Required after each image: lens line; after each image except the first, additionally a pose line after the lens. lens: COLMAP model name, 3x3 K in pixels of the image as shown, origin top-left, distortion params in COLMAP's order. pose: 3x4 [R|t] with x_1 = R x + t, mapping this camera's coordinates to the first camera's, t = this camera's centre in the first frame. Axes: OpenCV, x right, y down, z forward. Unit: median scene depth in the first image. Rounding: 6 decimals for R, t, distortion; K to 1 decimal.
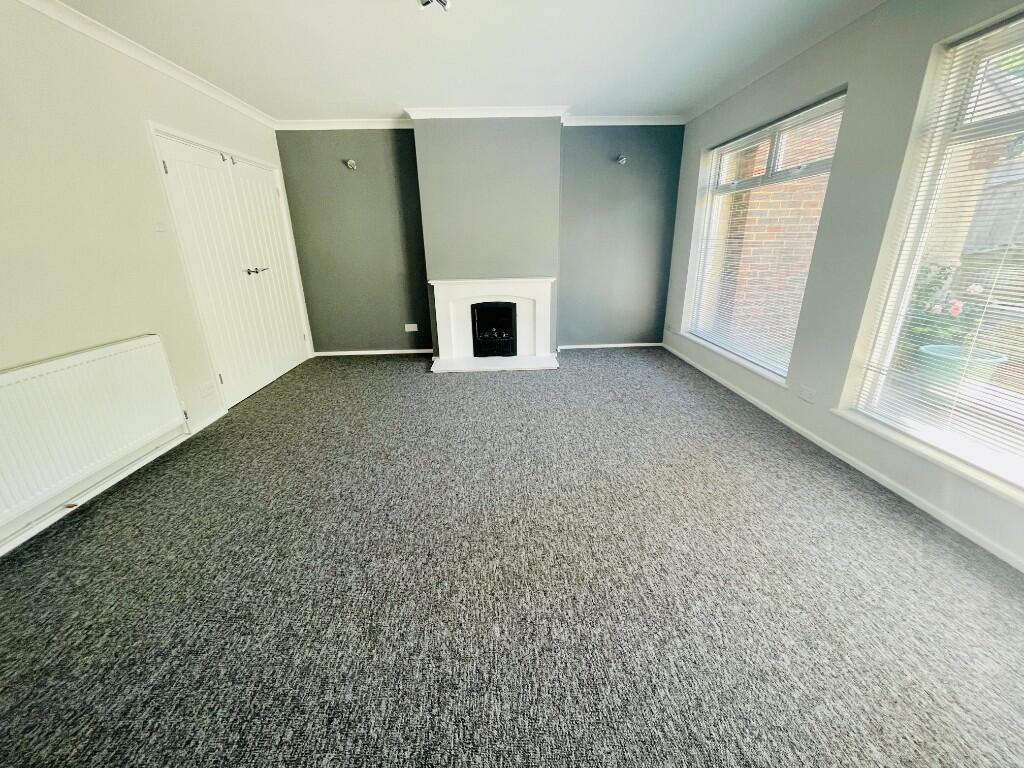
lens RADIAL K [[416.2, 0, 508.9], [0, 416.2, 387.0], [0, 0, 1]] dist [0.000286, -0.000316]
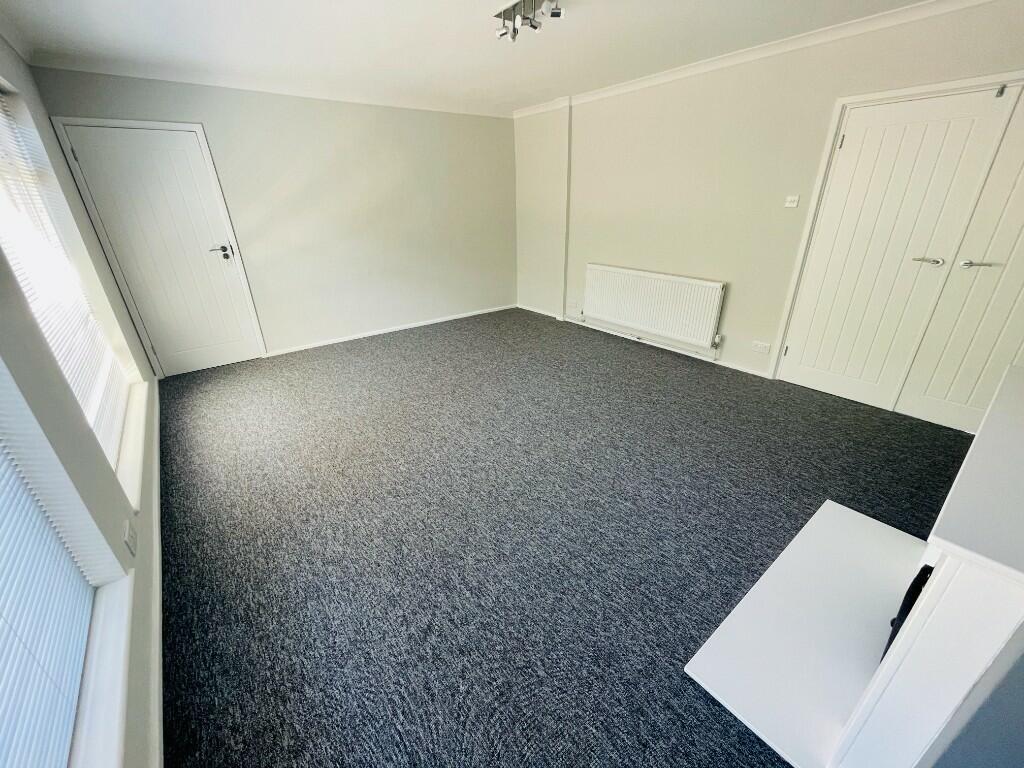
lens RADIAL K [[416.2, 0, 515.0], [0, 416.2, 385.2], [0, 0, 1]] dist [0.000286, -0.000316]
pose [[-0.802072, 0.276187, -0.529529, 0.570996], [-0.163411, 0.751322, 0.639385, -0.679106], [0.574436, 0.599364, -0.557482, 1.649601]]
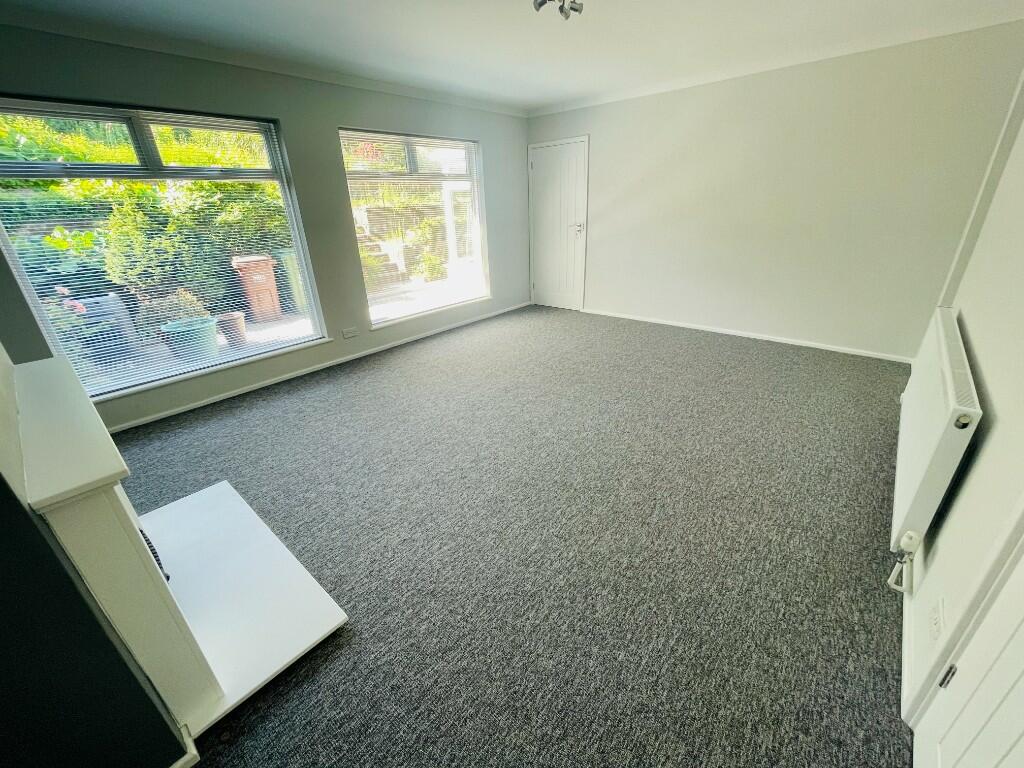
lens RADIAL K [[416.2, 0, 508.4], [0, 416.2, 387.2], [0, 0, 1]] dist [0.000286, -0.000316]
pose [[-0.728414, -0.231085, 0.644991, -0.796638], [0.275415, 0.763233, 0.584485, -0.610741], [-0.627344, 0.603387, -0.492305, 1.632247]]
